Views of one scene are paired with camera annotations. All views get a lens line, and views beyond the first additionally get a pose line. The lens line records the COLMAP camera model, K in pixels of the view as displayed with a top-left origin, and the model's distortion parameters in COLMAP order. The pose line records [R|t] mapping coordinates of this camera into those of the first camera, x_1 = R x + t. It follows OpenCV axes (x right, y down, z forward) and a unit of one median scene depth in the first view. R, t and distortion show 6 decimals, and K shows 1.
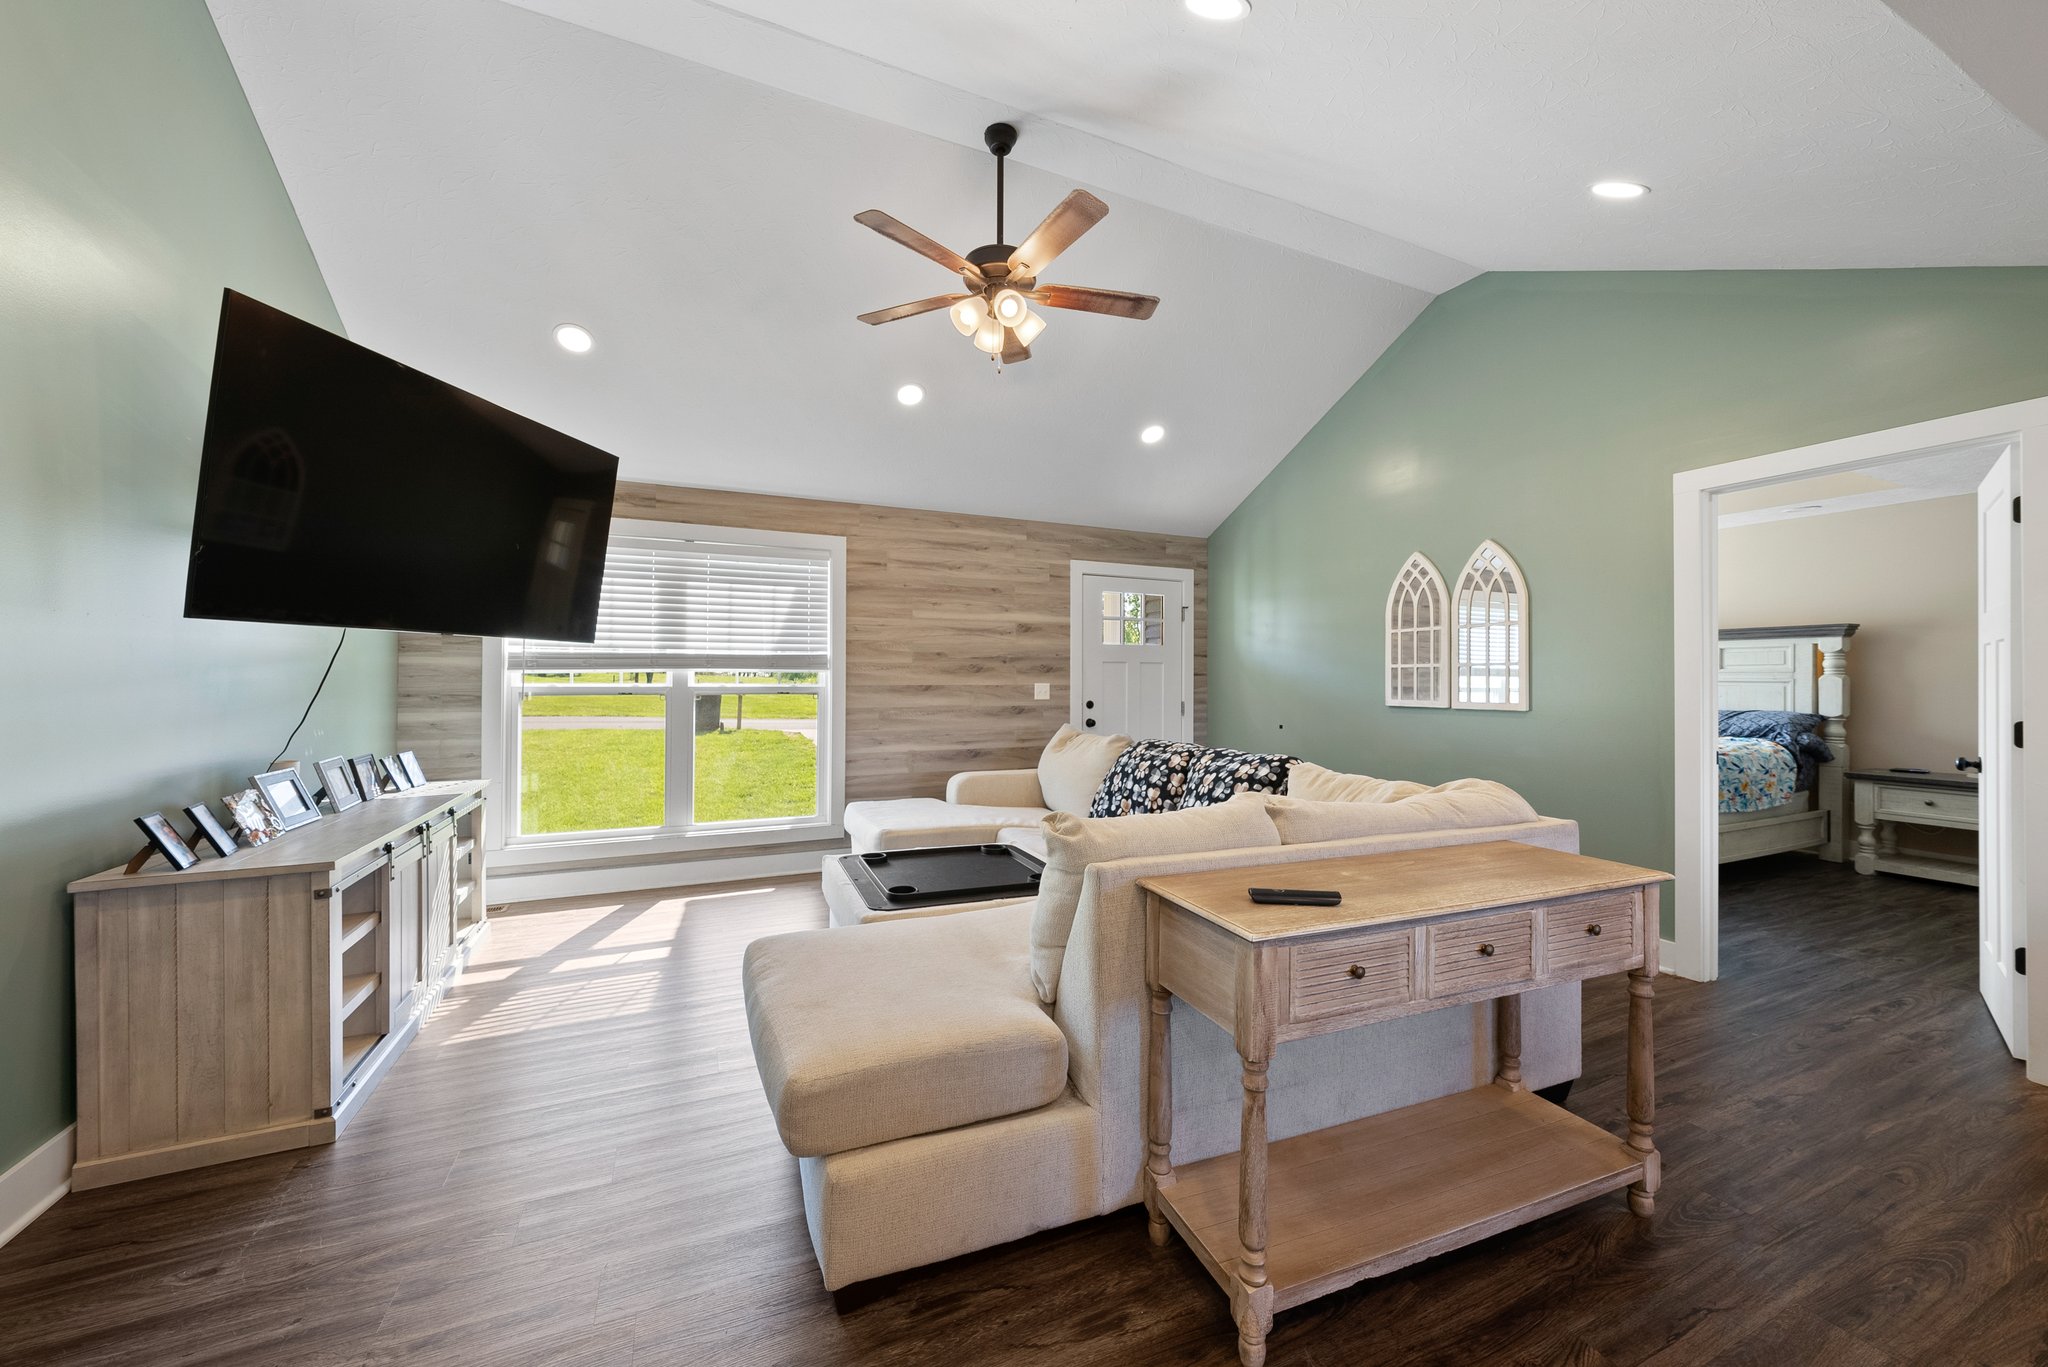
lens RADIAL K [[744.4, 0, 1017.7], [0, 744.4, 685.0], [0, 0, 1]] dist [-0.000509, -0.000021]
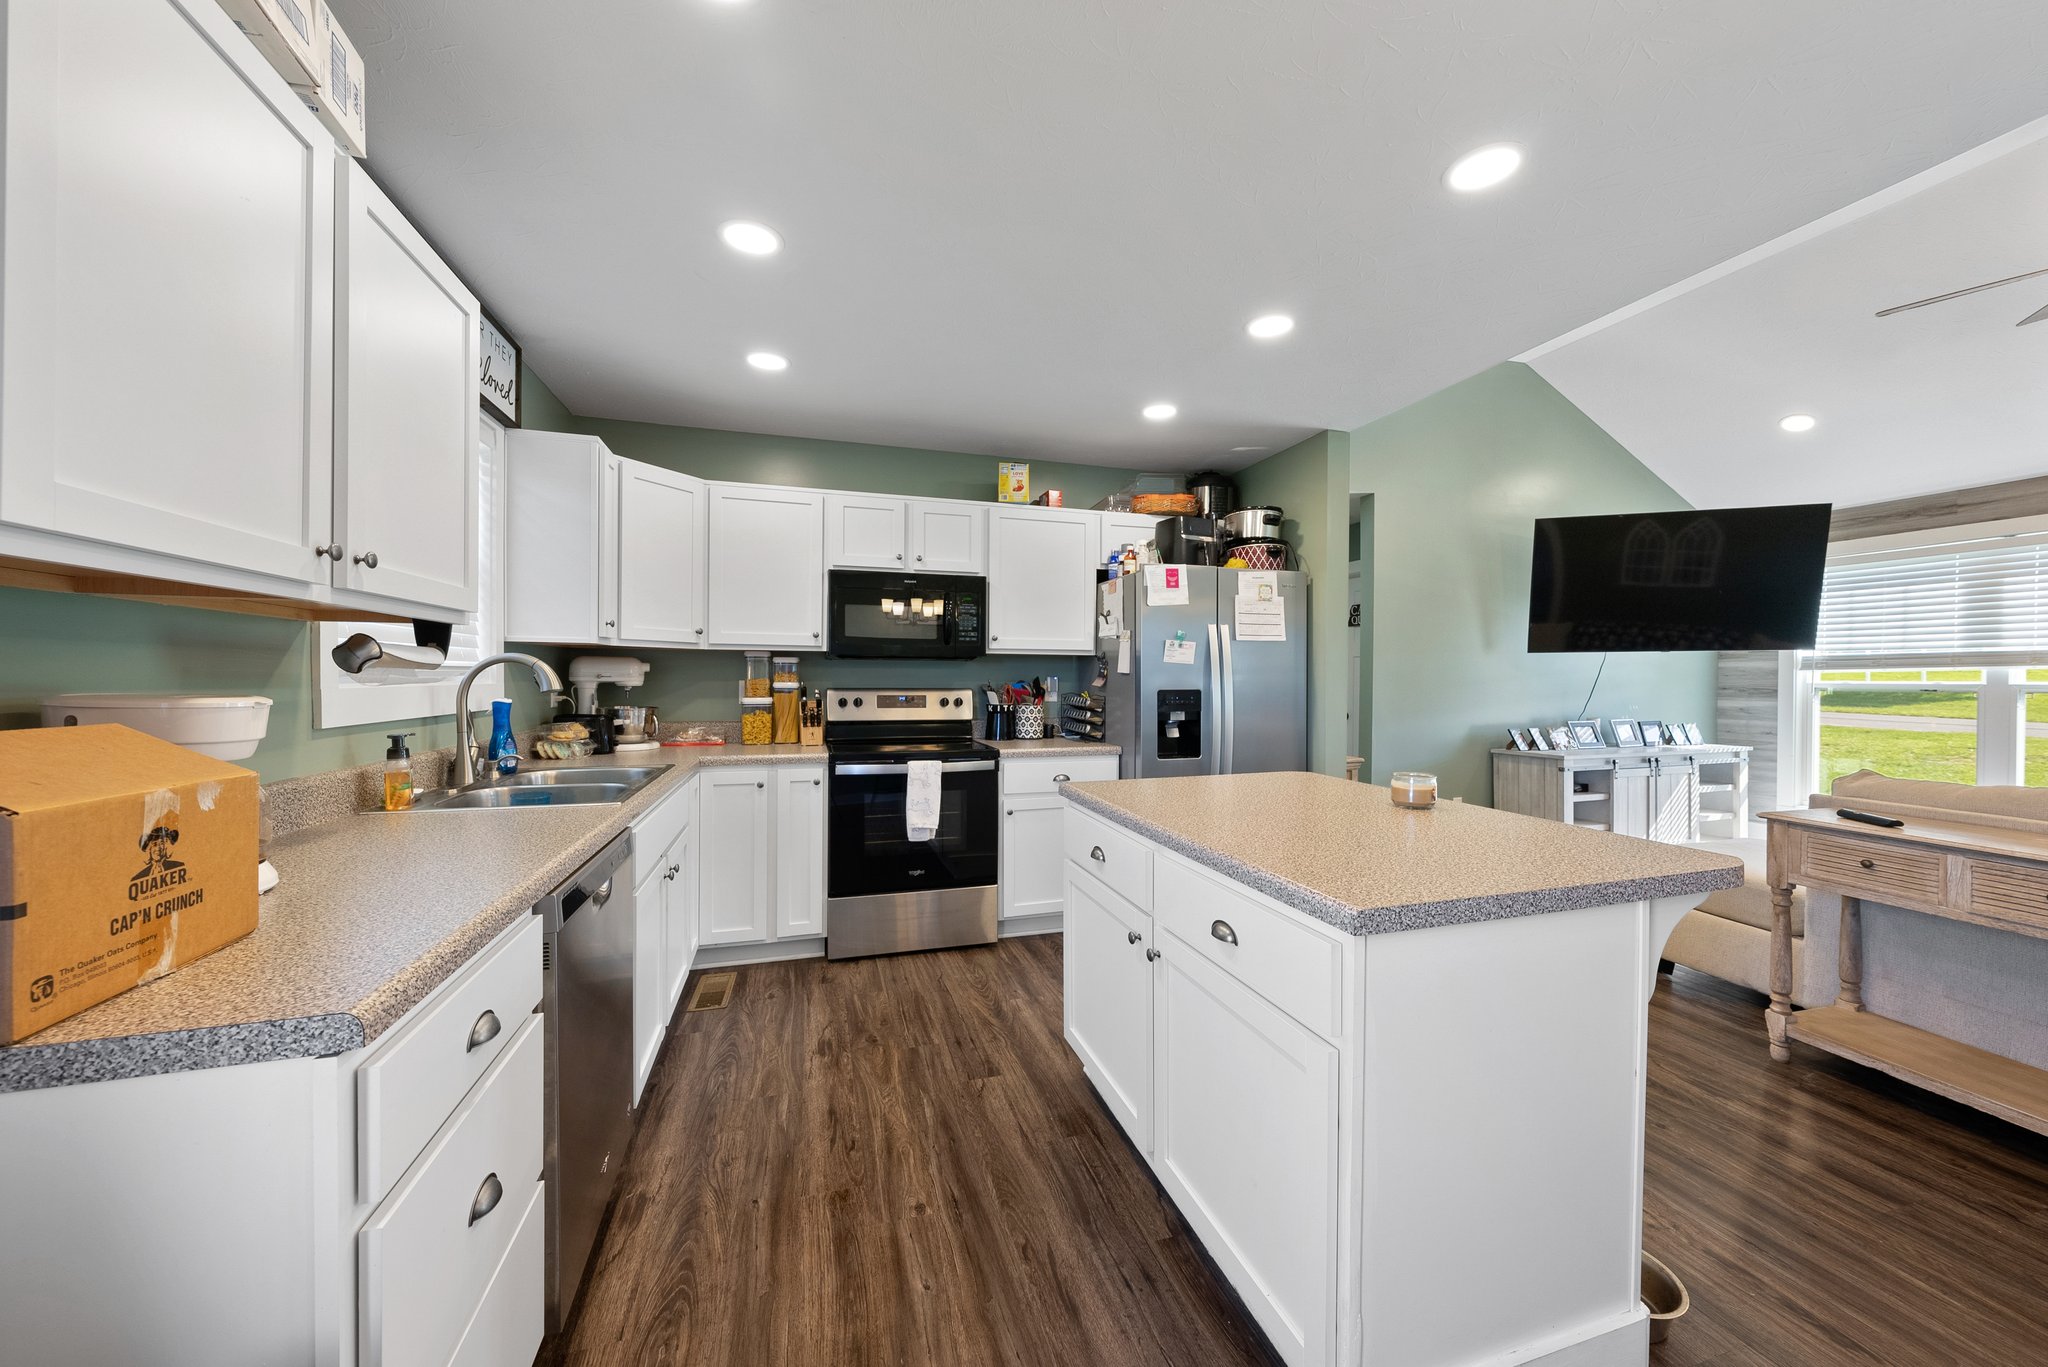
lens RADIAL K [[744.4, 0, 1024.7], [0, 744.4, 681.6], [0, 0, 1]] dist [-0.000509, -0.000021]
pose [[-0.109597, 0.003398, -0.993970, 0.890252], [-0.004615, 0.999982, 0.003928, 0.000861], [0.993965, 0.005018, -0.109579, -0.241202]]
